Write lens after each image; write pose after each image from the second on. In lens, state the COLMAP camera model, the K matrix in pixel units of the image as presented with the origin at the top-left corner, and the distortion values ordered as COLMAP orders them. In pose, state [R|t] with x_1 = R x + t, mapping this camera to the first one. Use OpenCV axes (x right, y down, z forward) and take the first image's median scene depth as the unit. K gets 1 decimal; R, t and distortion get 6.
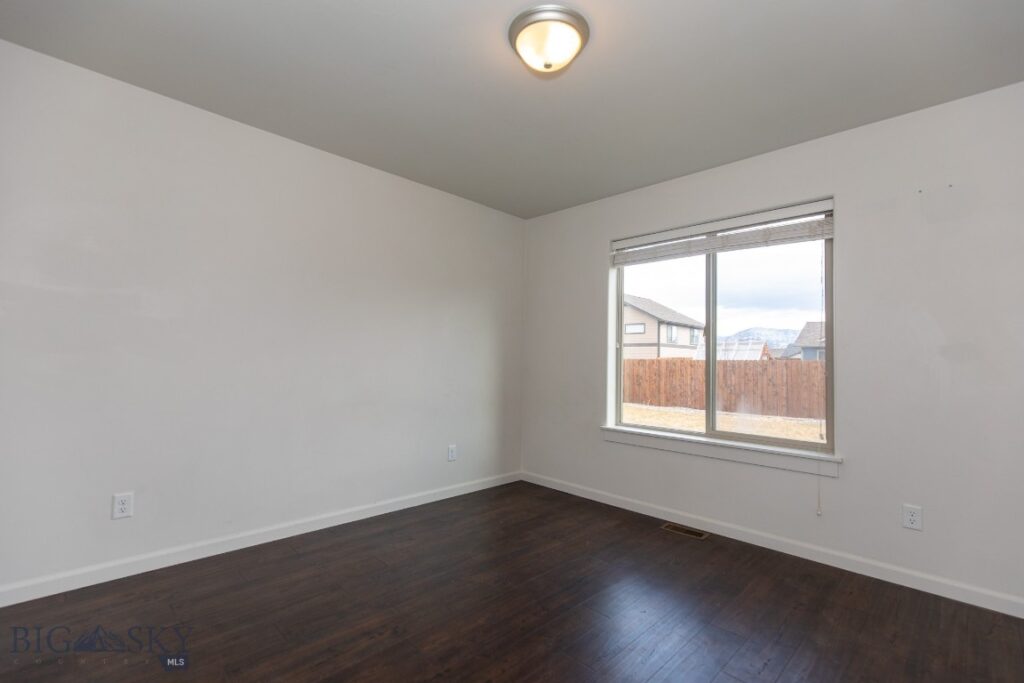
lens RADIAL K [[459.0, 0, 507.3], [0, 459.0, 345.7], [0, 0, 1]] dist [0.016739, -0.000001]
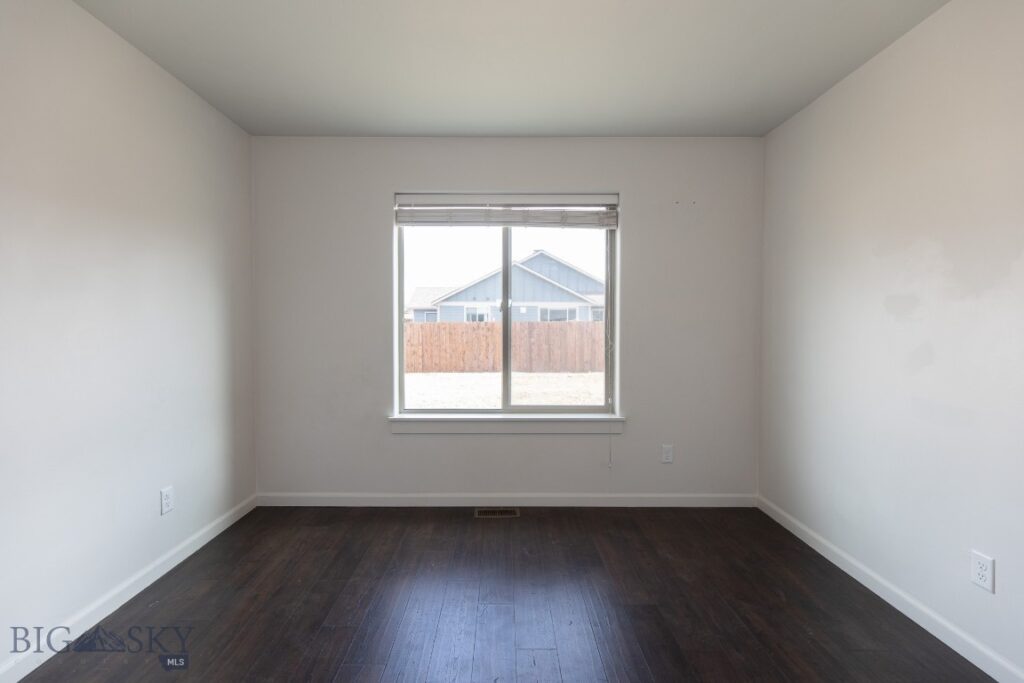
lens RADIAL K [[469.2, 0, 512.0], [0, 469.2, 341.5], [0, 0, 1]] dist [0.011862, -0.001079]
pose [[0.700490, -0.042155, 0.712416, -0.263970], [-0.012047, 0.997413, 0.070864, -0.027655], [-0.713561, -0.058222, 0.698170, 0.282118]]
